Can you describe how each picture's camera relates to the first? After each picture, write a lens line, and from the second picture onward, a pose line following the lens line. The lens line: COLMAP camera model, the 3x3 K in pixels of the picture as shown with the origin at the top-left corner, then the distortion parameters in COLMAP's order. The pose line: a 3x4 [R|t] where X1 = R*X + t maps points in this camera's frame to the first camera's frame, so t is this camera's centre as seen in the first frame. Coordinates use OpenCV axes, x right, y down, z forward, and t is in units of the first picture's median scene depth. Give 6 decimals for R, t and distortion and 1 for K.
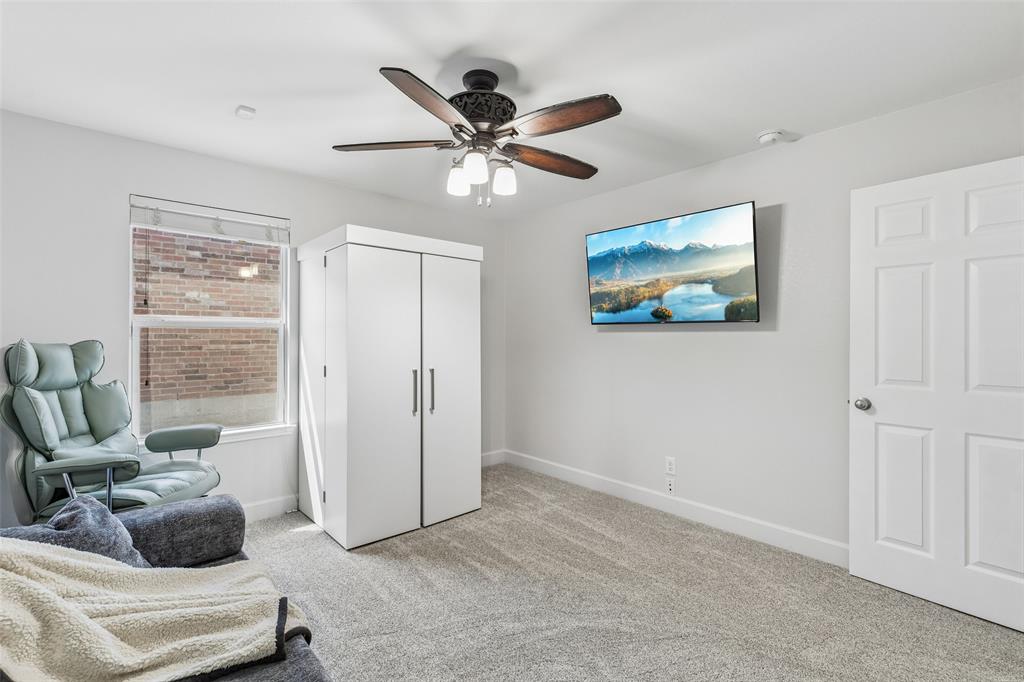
lens RADIAL K [[460.3, 0, 511.7], [0, 460.3, 339.8], [0, 0, 1]] dist [0.006838, -0.001399]
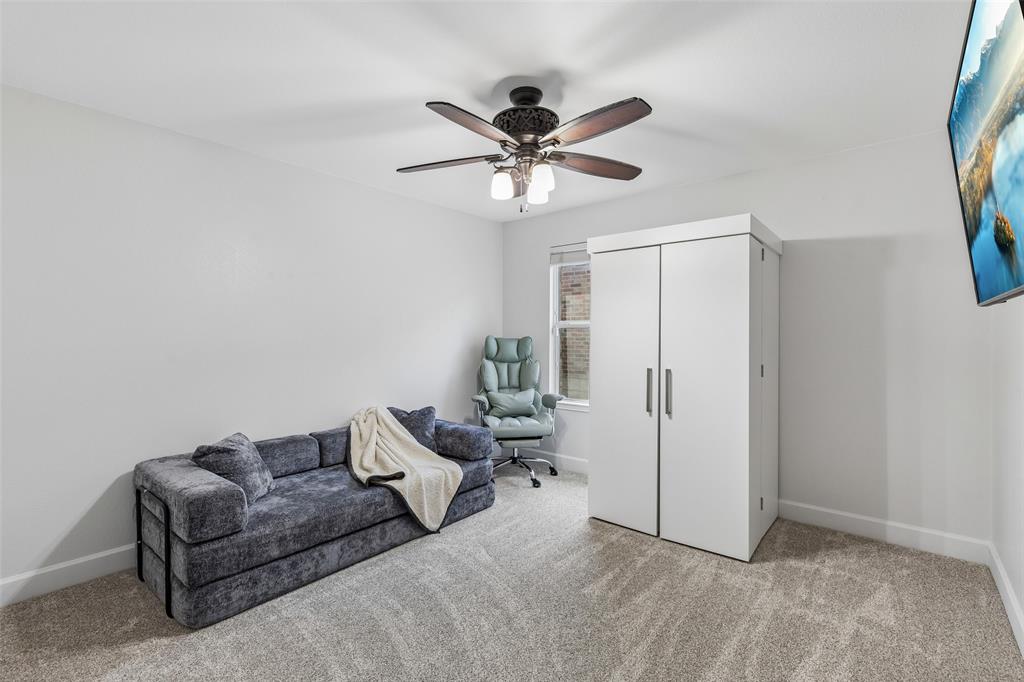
lens RADIAL K [[460.3, 0, 505.9], [0, 460.3, 338.3], [0, 0, 1]] dist [0.006838, -0.001399]
pose [[0.139756, 0.002035, -0.990184, 0.721235], [-0.009378, 0.999956, 0.000732, 0.005449], [0.990141, 0.009184, 0.139769, 0.583356]]
